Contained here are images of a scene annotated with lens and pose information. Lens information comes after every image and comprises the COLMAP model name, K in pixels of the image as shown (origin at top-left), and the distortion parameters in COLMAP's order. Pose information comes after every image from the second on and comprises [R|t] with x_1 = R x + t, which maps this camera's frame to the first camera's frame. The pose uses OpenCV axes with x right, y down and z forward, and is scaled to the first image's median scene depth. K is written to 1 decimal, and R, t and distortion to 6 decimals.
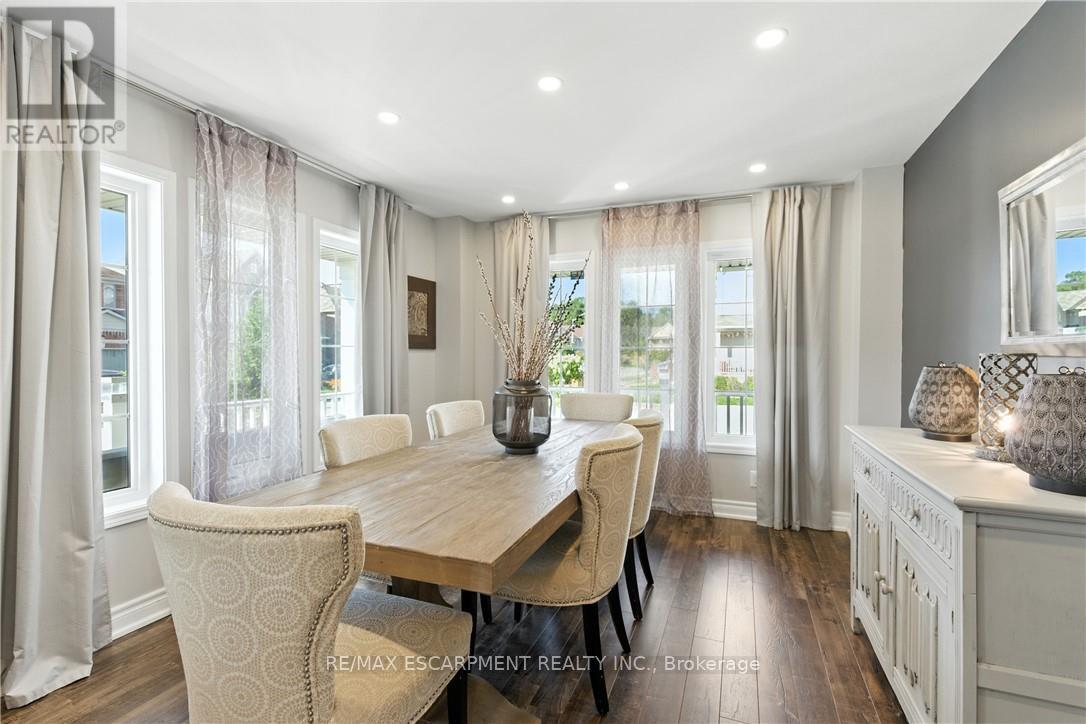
lens RADIAL K [[505.8, 0, 544.2], [0, 505.8, 360.5], [0, 0, 1]] dist [0.008481, -0.004513]
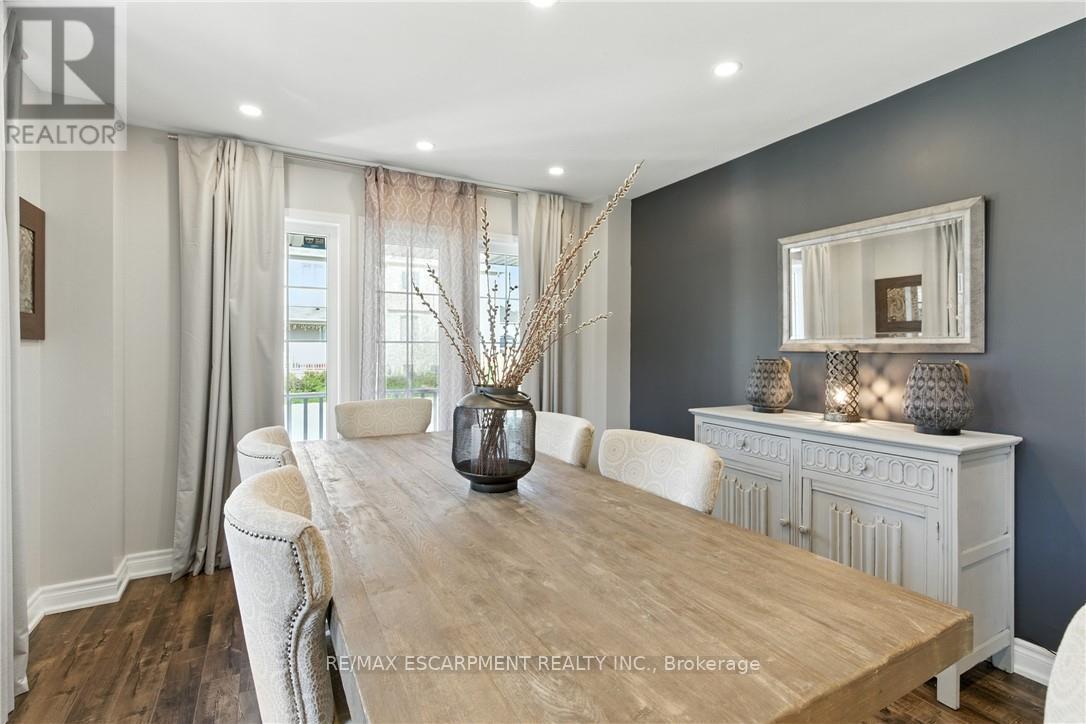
lens RADIAL K [[505.8, 0, 541.1], [0, 505.8, 357.0], [0, 0, 1]] dist [0.008481, -0.004513]
pose [[0.643314, -0.009045, 0.765549, -0.340722], [0.005035, 0.999959, 0.007583, -0.004276], [-0.765586, -0.001024, 0.643333, 0.301060]]
